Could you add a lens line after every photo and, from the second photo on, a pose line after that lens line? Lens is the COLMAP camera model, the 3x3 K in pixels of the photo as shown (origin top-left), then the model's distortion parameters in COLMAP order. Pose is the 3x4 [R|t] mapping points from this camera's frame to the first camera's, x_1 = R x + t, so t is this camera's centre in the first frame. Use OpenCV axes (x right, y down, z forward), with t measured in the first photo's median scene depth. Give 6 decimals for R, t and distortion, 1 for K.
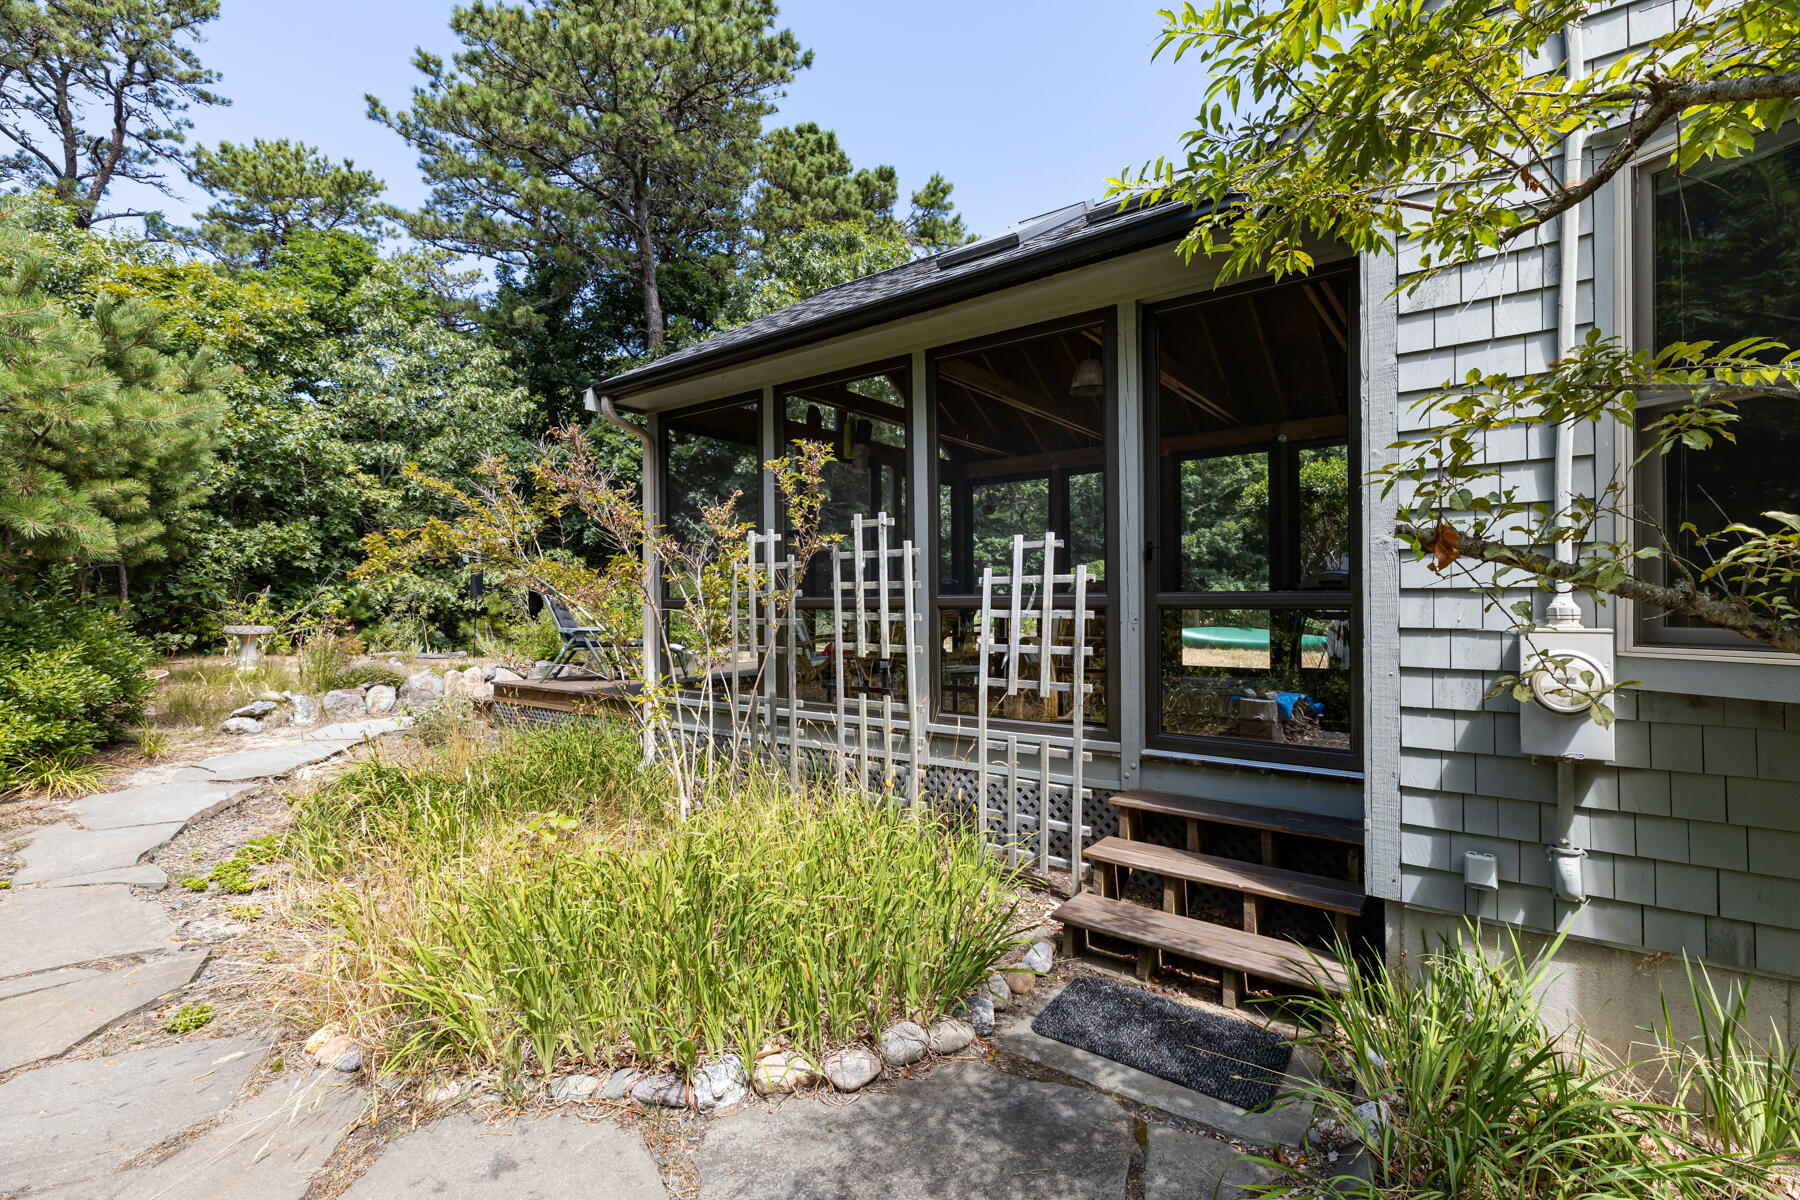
lens RADIAL K [[807.0, 0, 894.9], [0, 807.0, 576.2], [0, 0, 1]] dist [-0.001542, -0.000132]
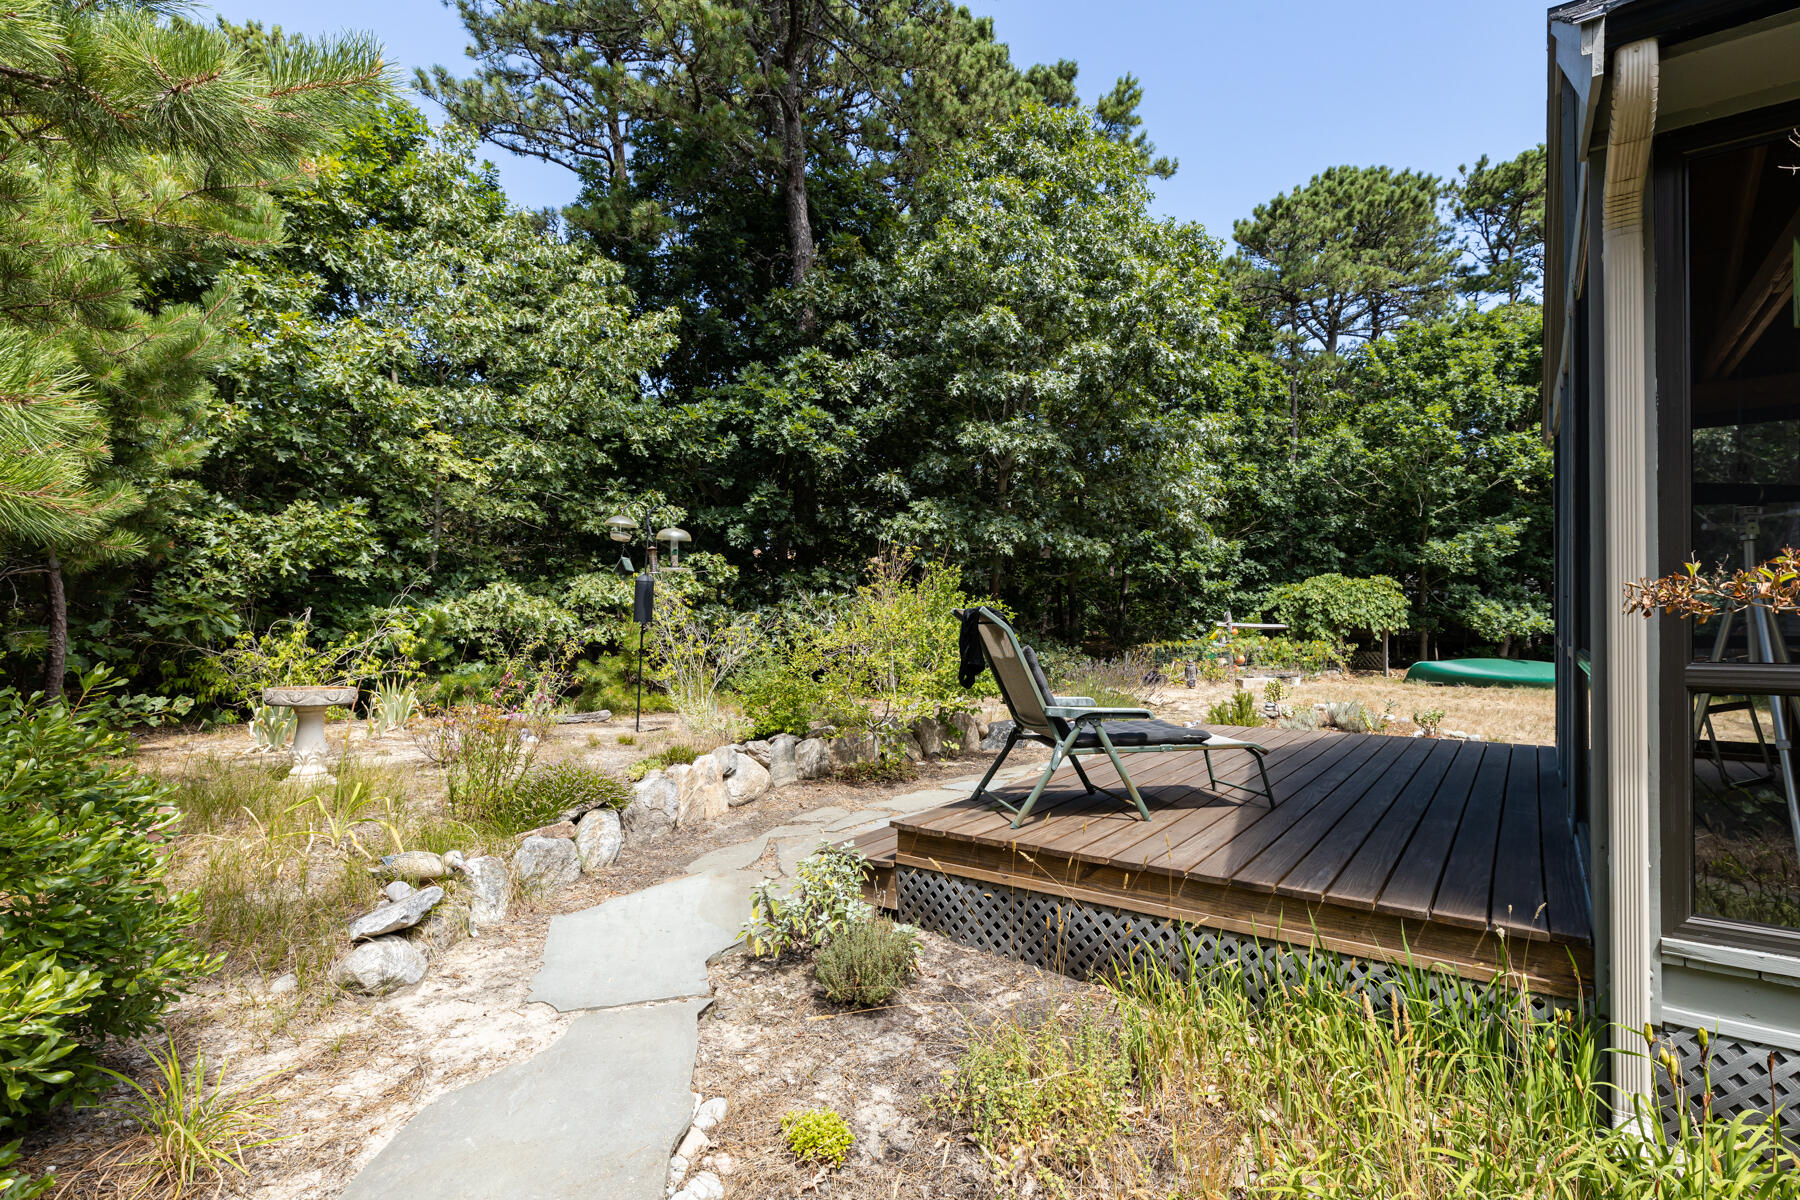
lens RADIAL K [[839.7, 0, 900.0], [0, 839.7, 600.0], [0, 0, 1]] dist [0.000895, 0.000135]
pose [[0.999376, 0.001819, 0.035283, -0.307864], [-0.002142, 0.999956, 0.009117, -0.000625], [-0.035264, -0.009187, 0.999336, 0.310479]]
